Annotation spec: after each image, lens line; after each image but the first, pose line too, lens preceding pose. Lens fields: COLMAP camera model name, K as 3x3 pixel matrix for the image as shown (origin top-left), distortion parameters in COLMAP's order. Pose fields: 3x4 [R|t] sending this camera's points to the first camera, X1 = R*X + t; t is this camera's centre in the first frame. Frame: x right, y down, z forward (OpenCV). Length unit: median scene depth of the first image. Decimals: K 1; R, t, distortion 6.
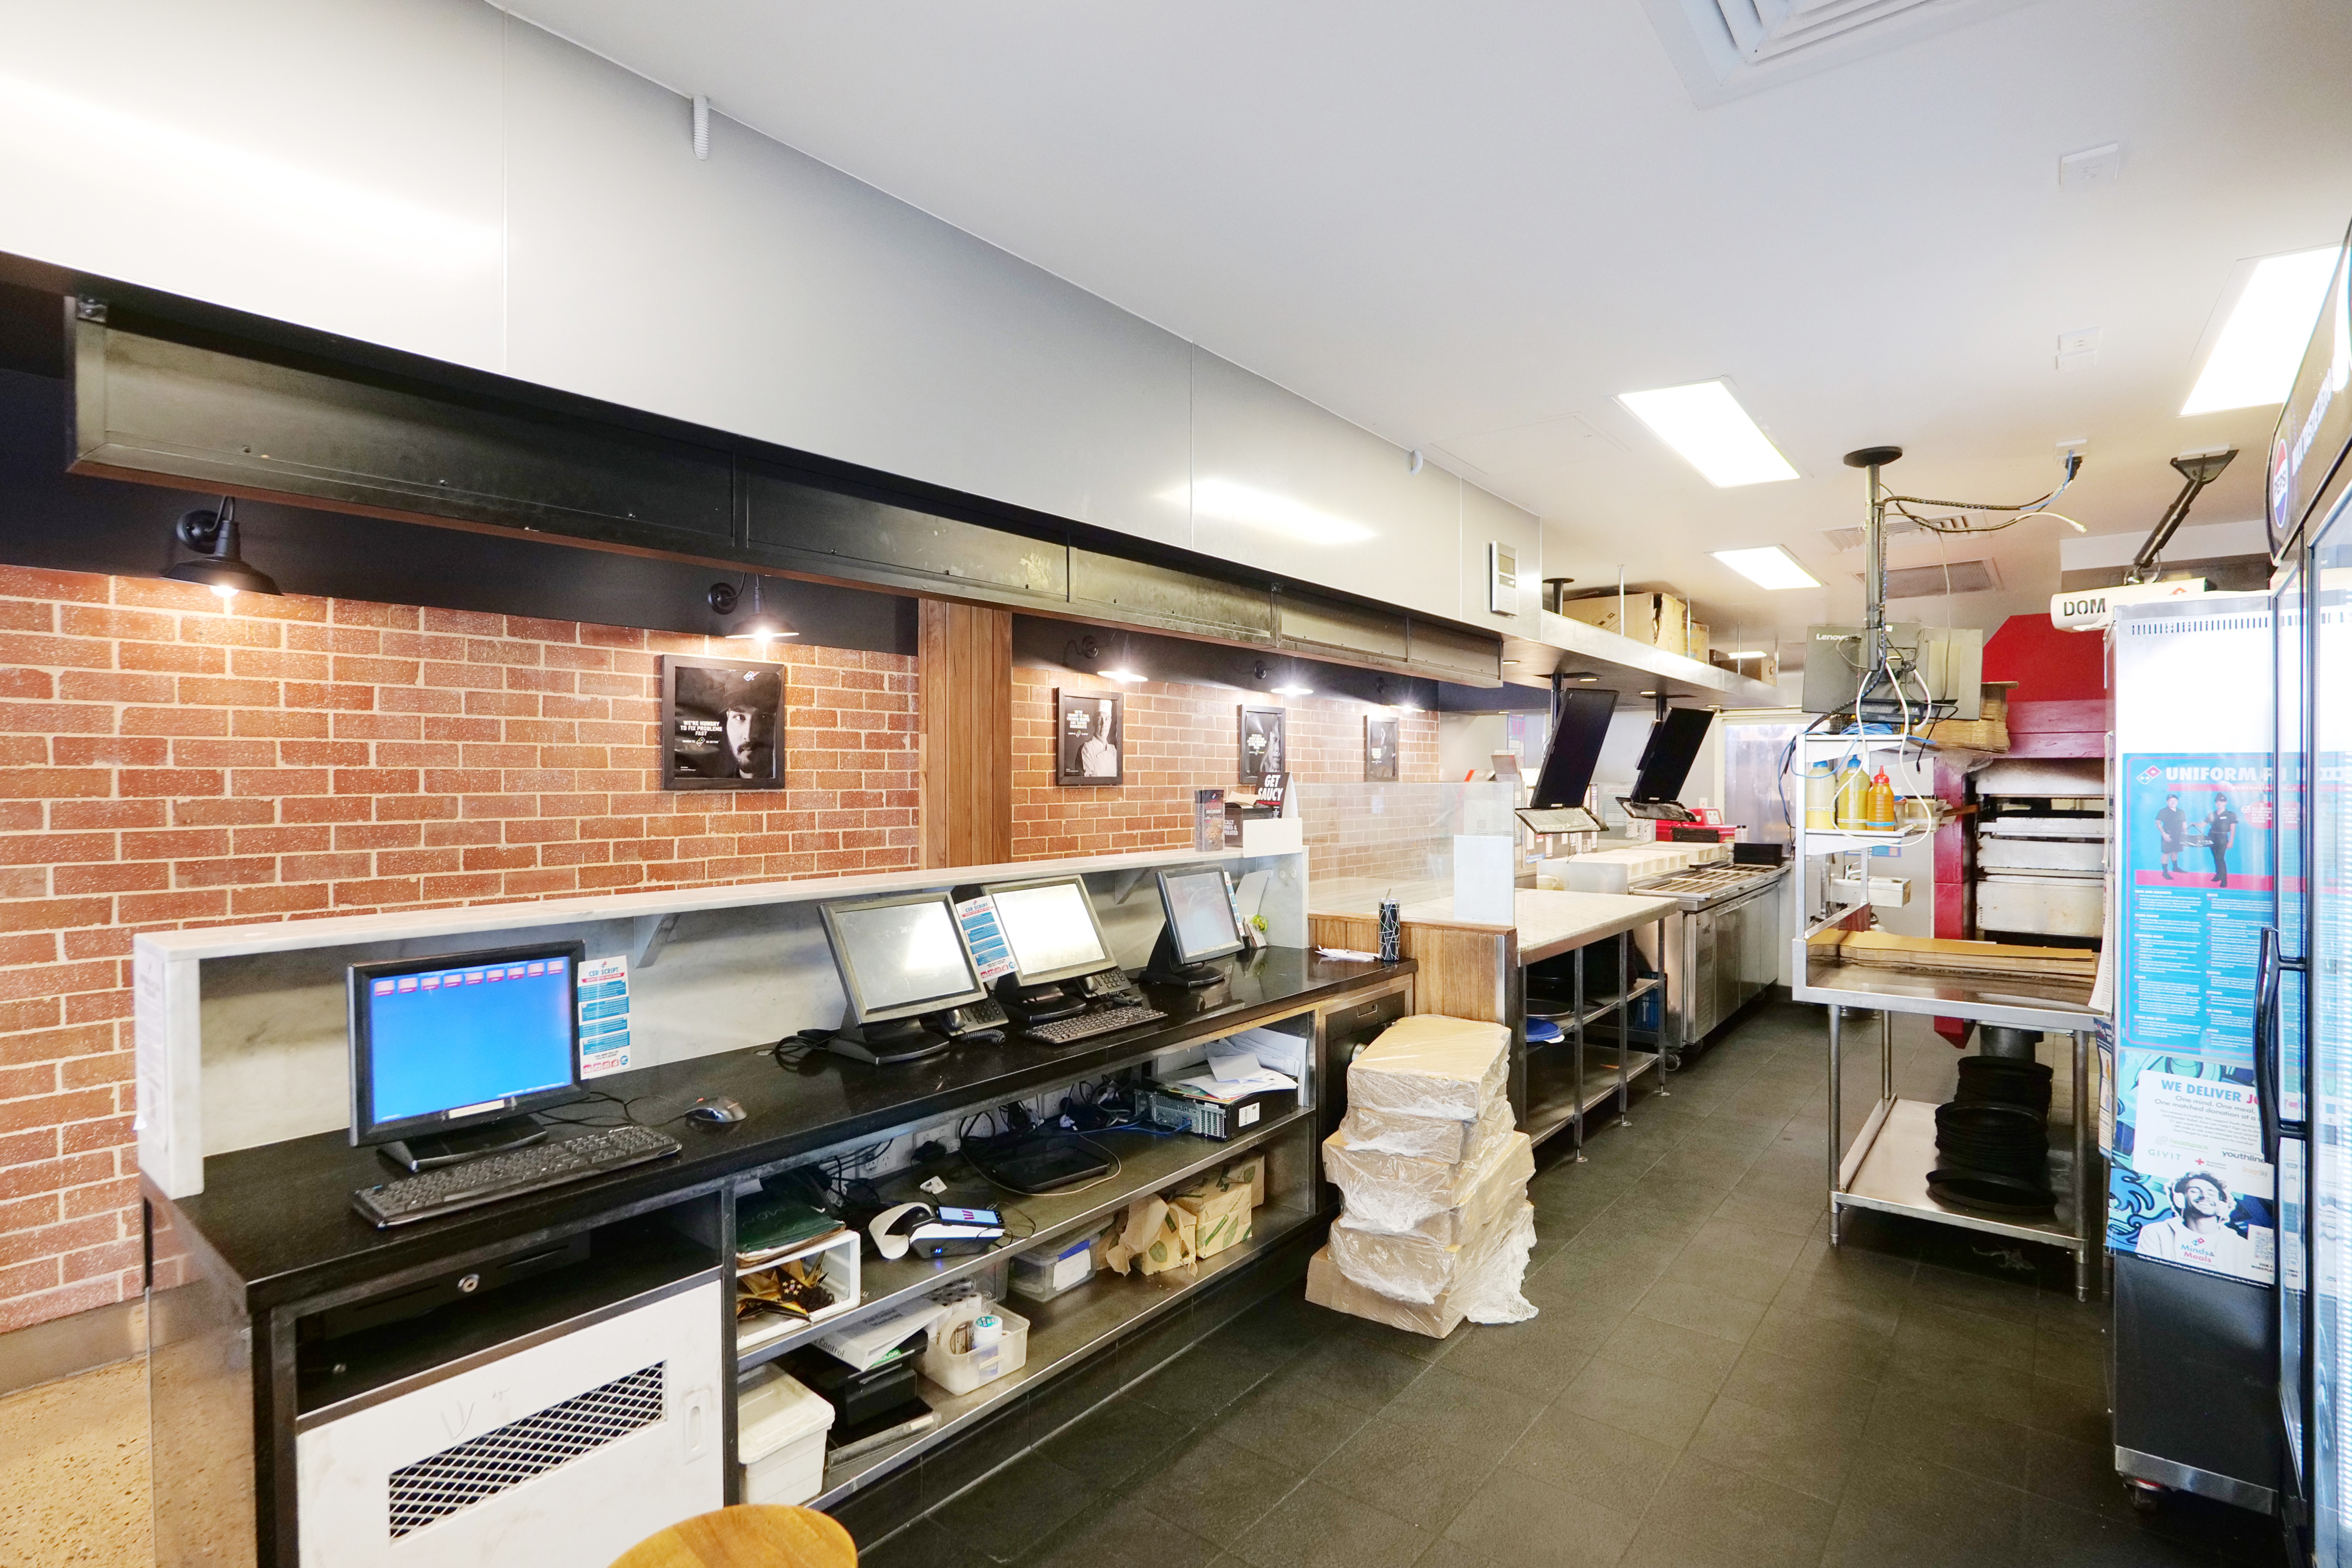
lens RADIAL K [[1136.1, 0, 1176.0], [0, 1136.1, 784.0], [0, 0, 1]] dist [-0.018369, 0.000023]
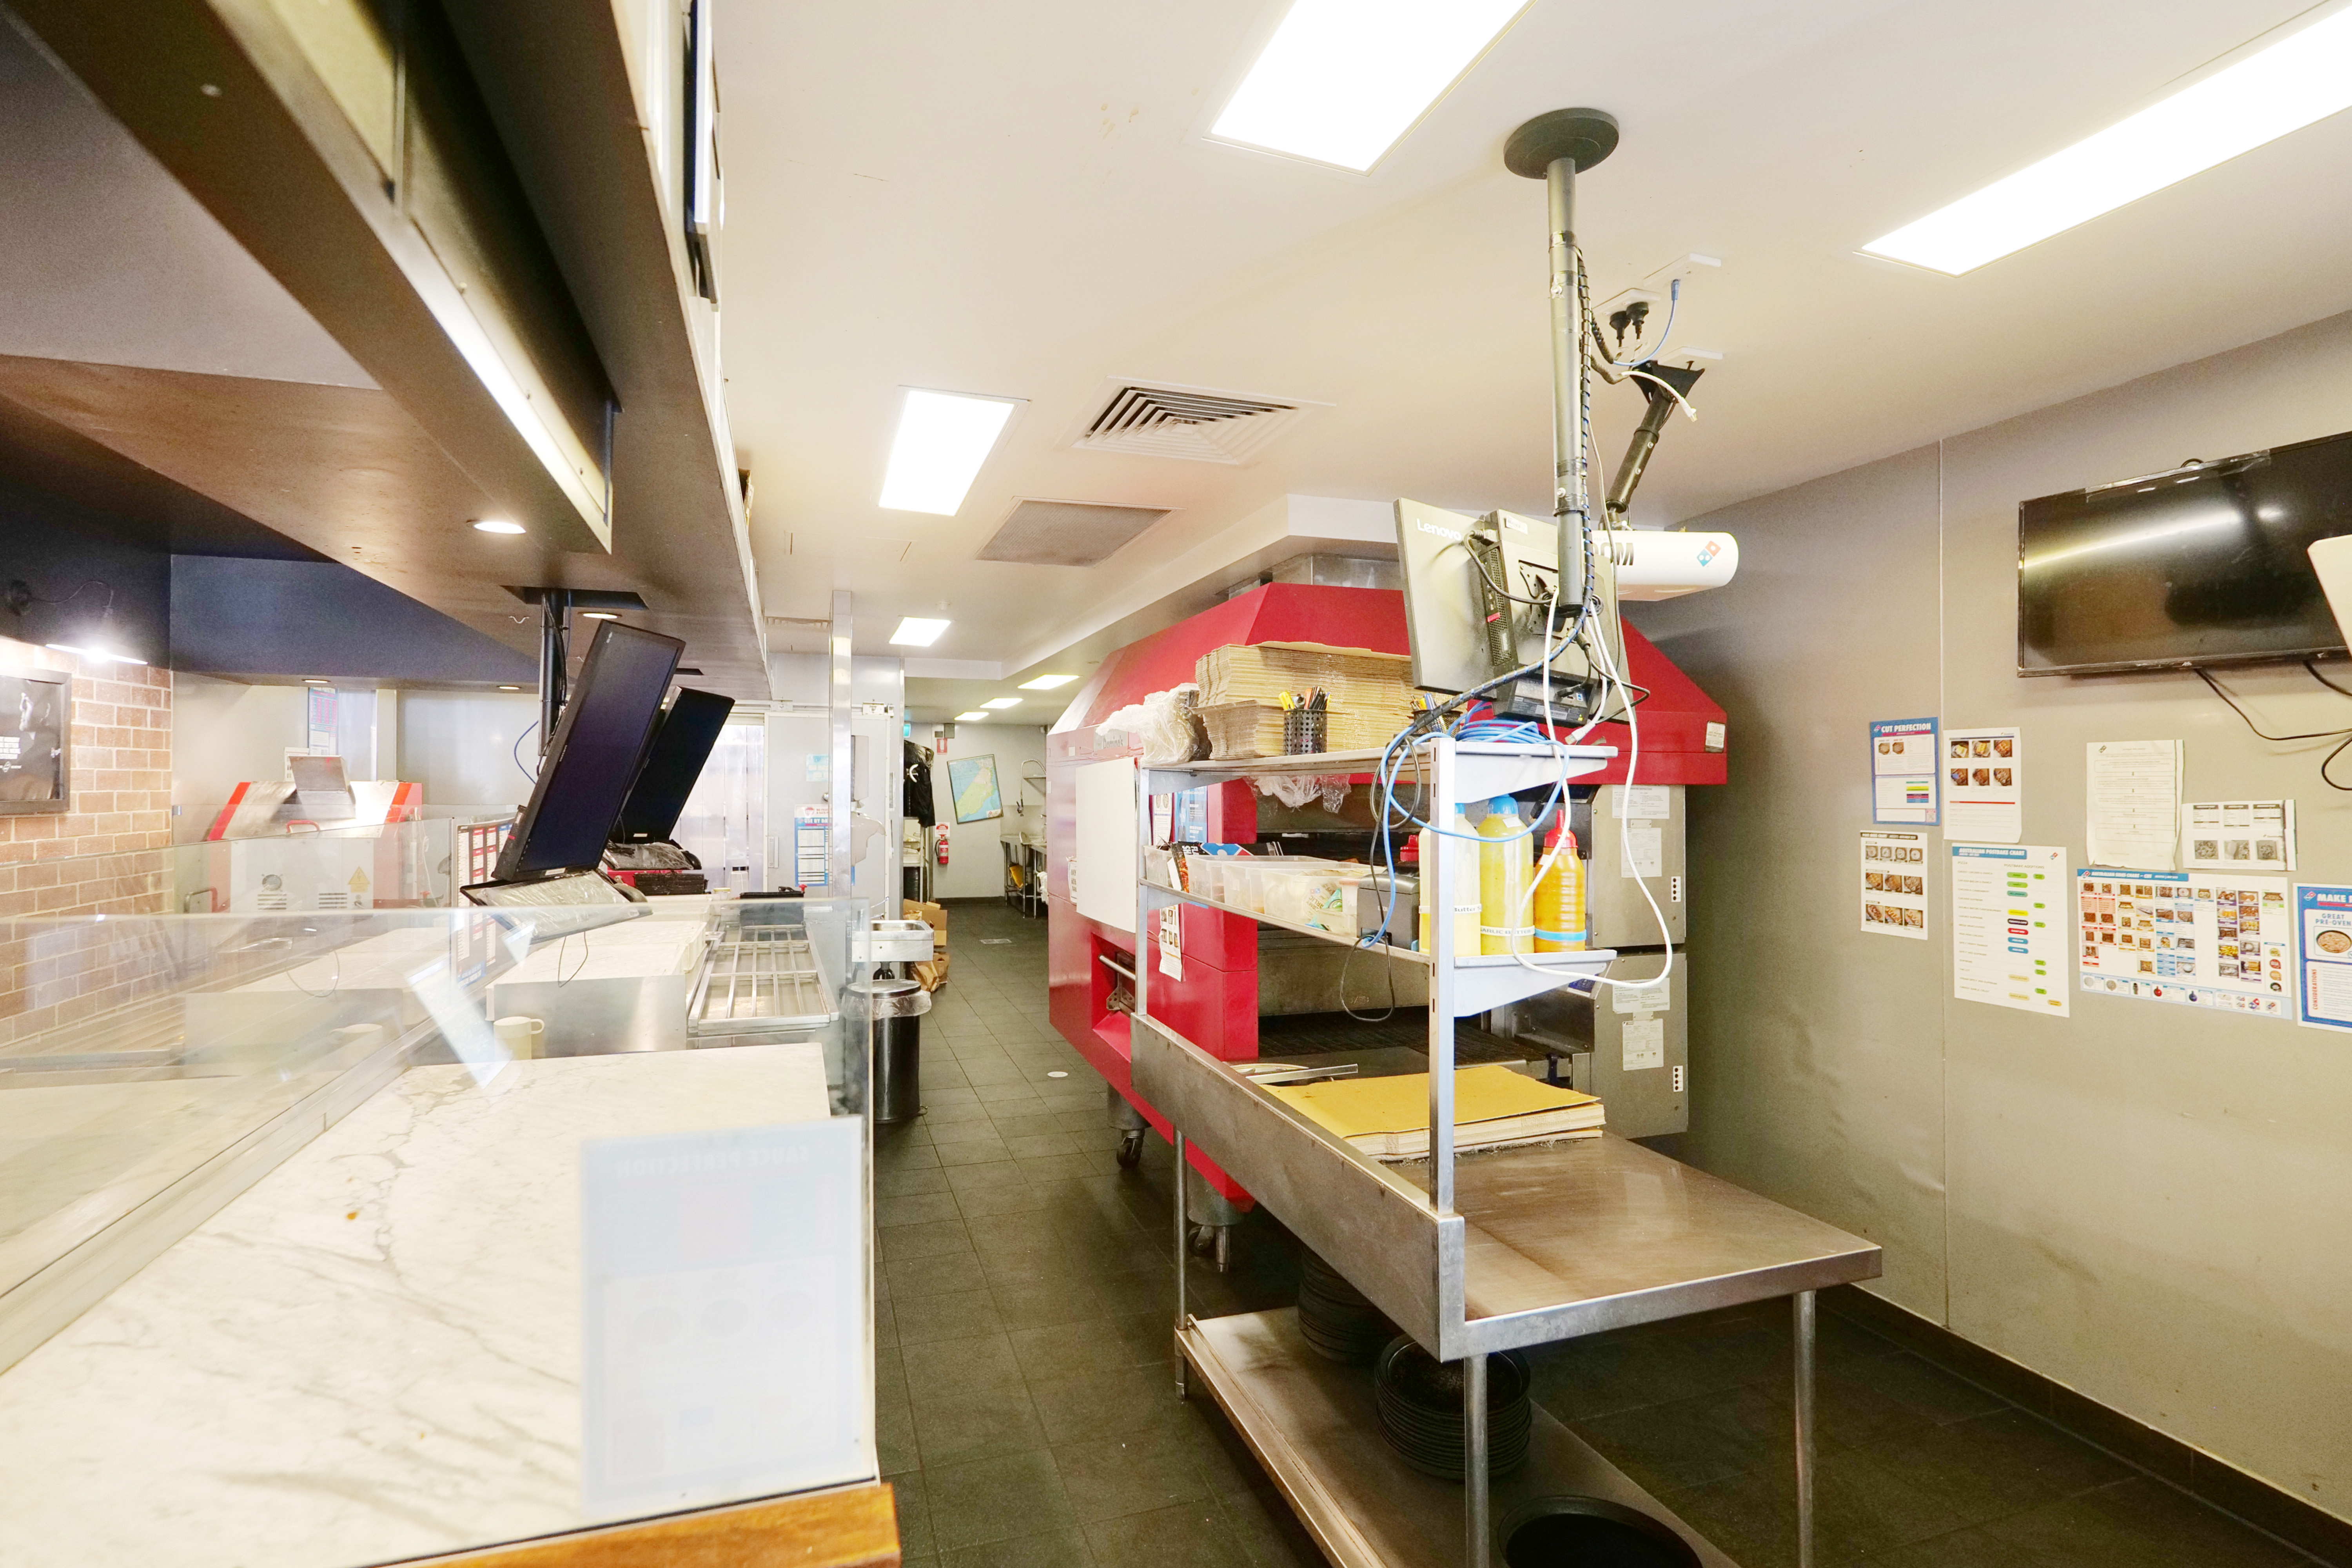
lens RADIAL K [[1136.1, 0, 1176.0], [0, 1136.1, 784.0], [0, 0, 1]] dist [-0.018369, 0.000023]
pose [[0.540942, 0.000503, 0.841060, 0.053474], [0.001639, 0.999997, -0.001652, -0.010765], [-0.841058, 0.002272, 0.540940, 0.355719]]
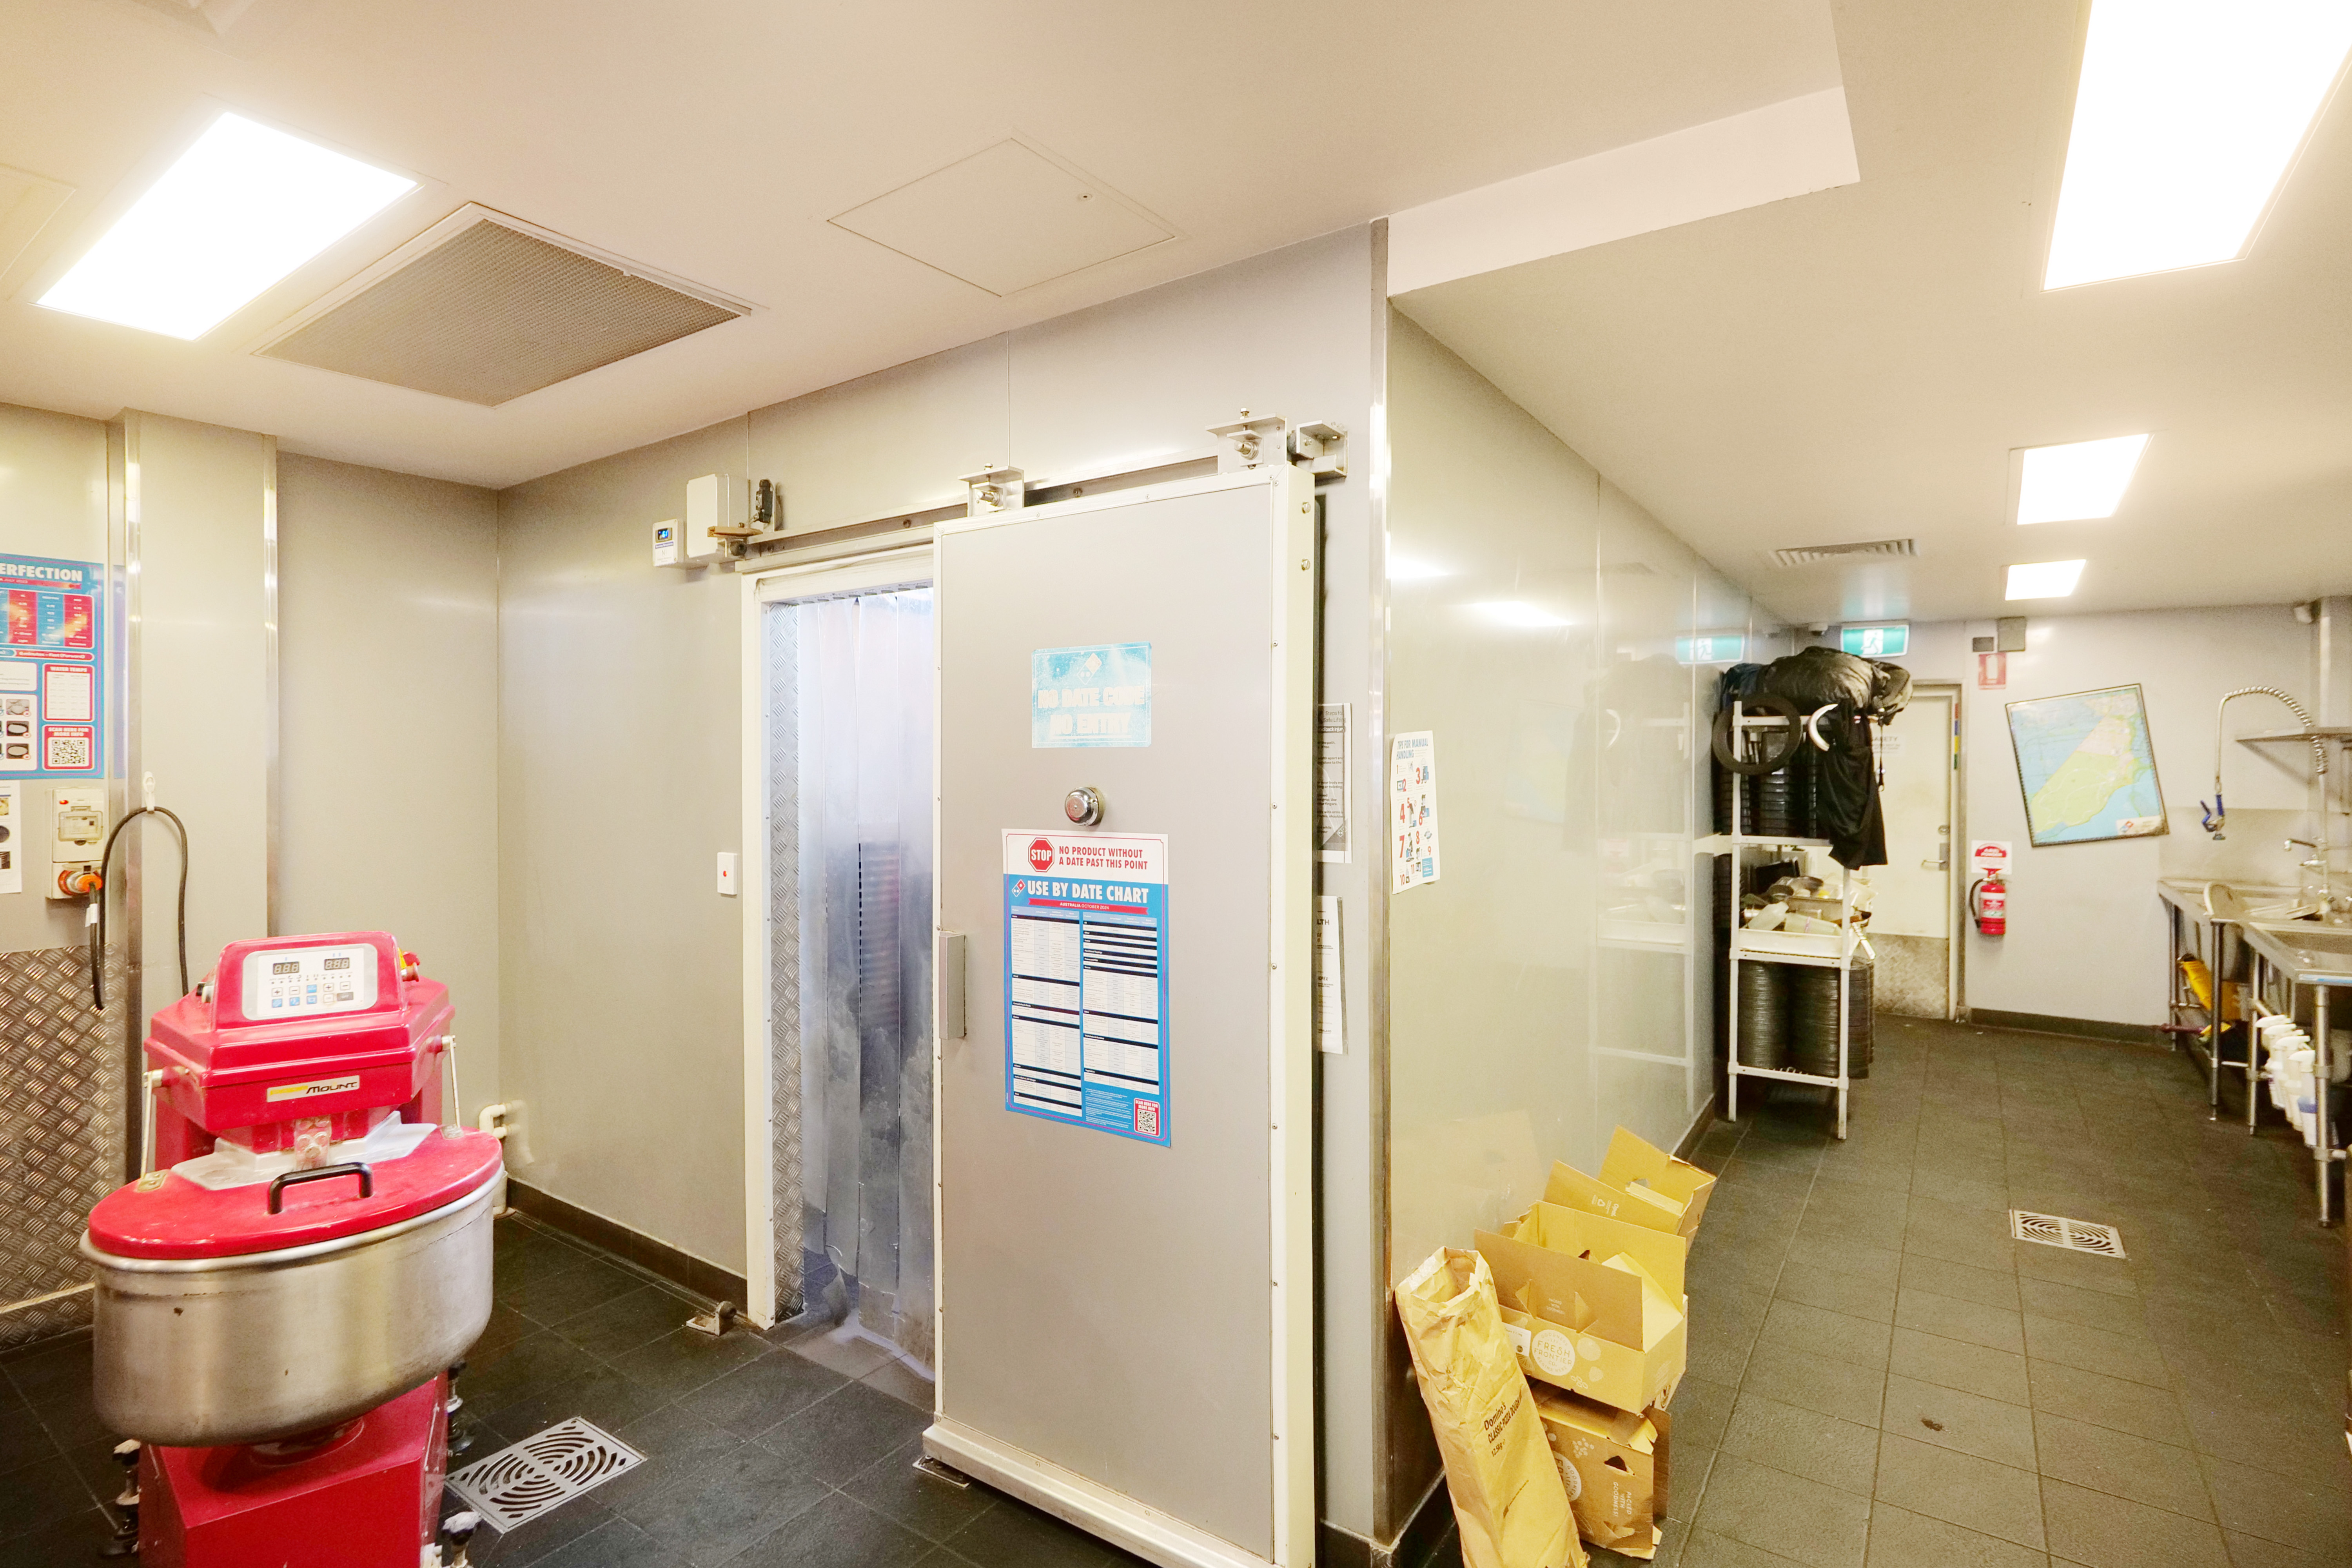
lens RADIAL K [[1136.1, 0, 1176.0], [0, 1136.1, 784.0], [0, 0, 1]] dist [-0.018369, 0.000023]
pose [[0.997772, -0.008494, 0.066171, 0.461606], [0.007482, 0.999851, 0.015531, -0.010780], [-0.066293, -0.015002, 0.997687, 0.671587]]
